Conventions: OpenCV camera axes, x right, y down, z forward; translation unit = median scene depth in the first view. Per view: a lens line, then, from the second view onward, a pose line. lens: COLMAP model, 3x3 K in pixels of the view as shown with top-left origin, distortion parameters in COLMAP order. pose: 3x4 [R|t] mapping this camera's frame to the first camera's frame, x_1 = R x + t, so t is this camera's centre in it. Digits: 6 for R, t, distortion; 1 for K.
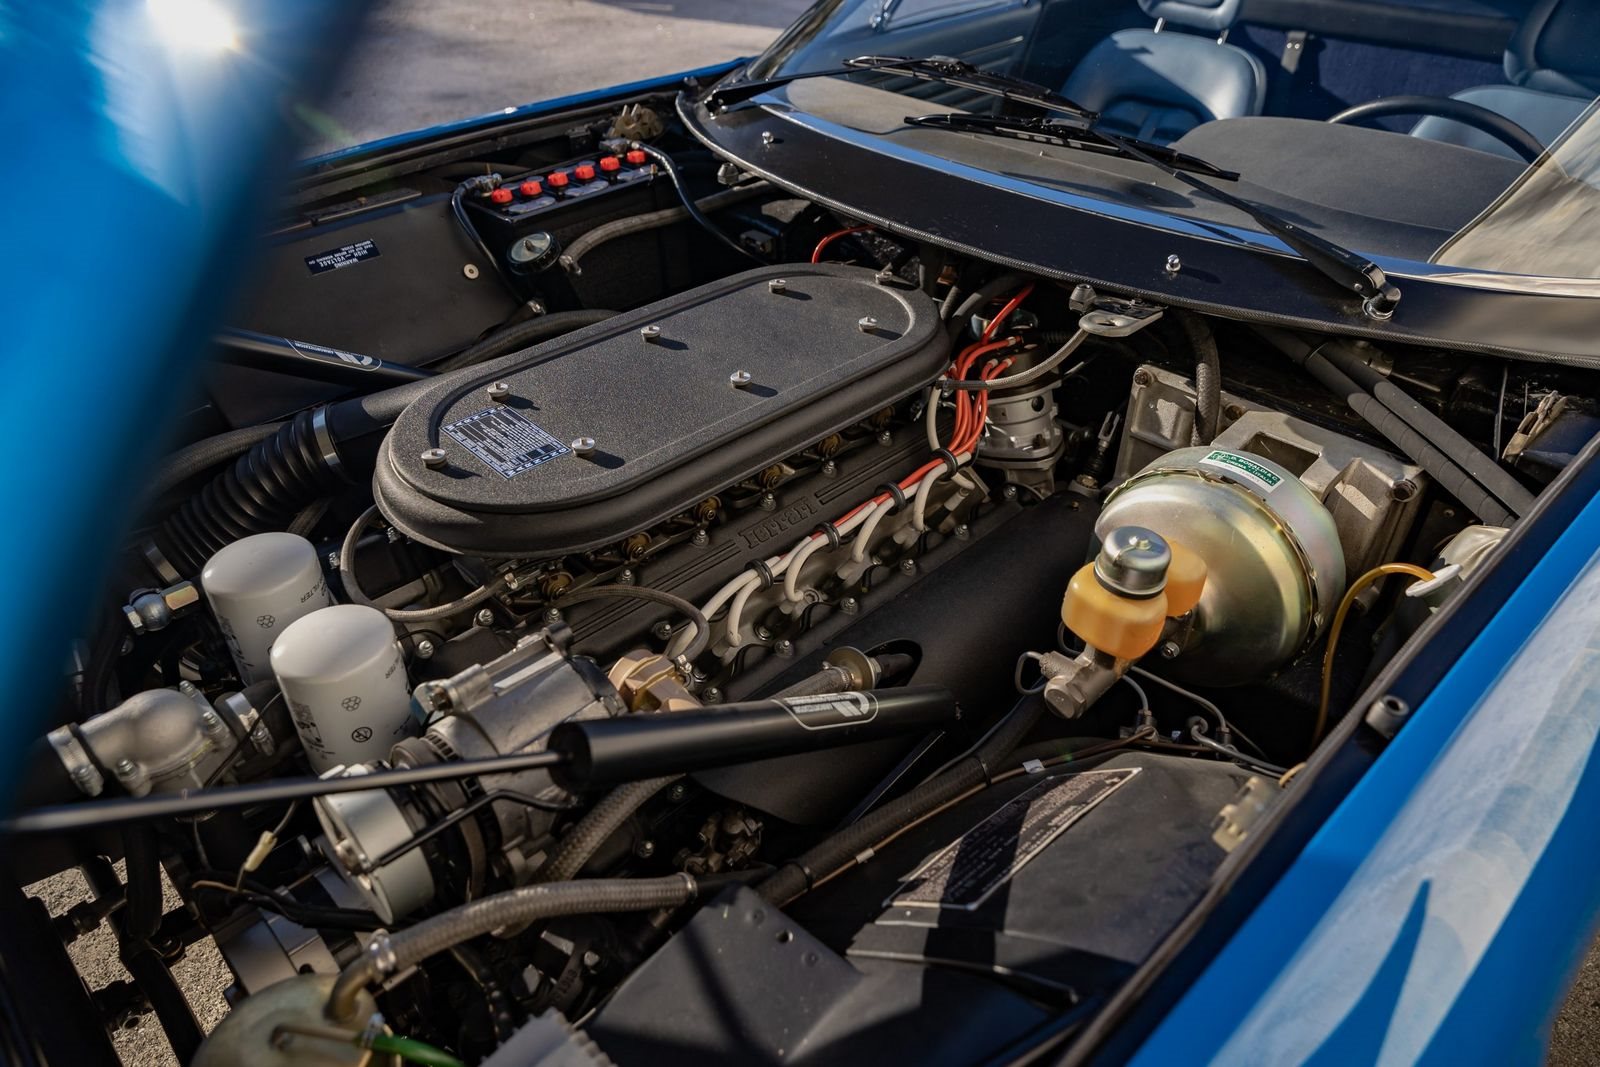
lens RADIAL K [[3250.7, 0, 800.0], [0, 3250.7, 533.5], [0, 0, 1]] dist [0.080607, -0.018531]
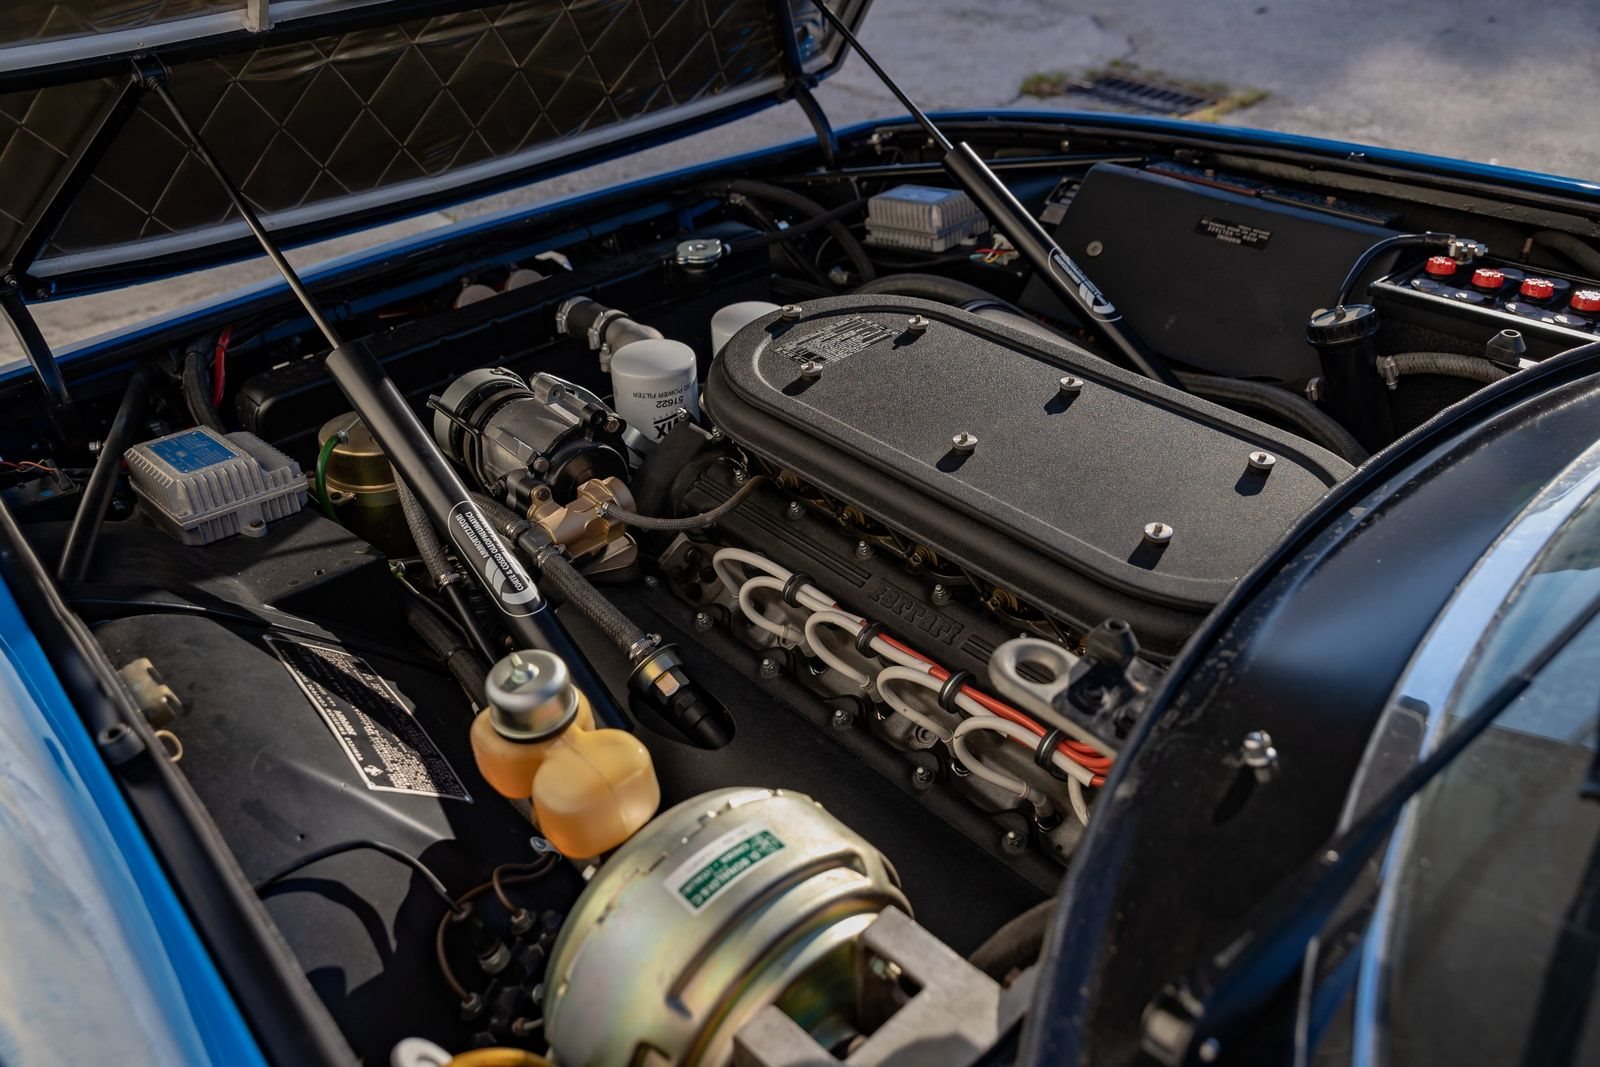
lens RADIAL K [[3250.7, 0, 800.0], [0, 3250.7, 533.5], [0, 0, 1]] dist [0.080607, -0.018531]
pose [[-0.721761, 0.170565, -0.670797, 0.570467], [-0.152338, 0.906248, 0.394345, -0.345649], [0.675170, 0.386810, -0.628111, 1.496743]]
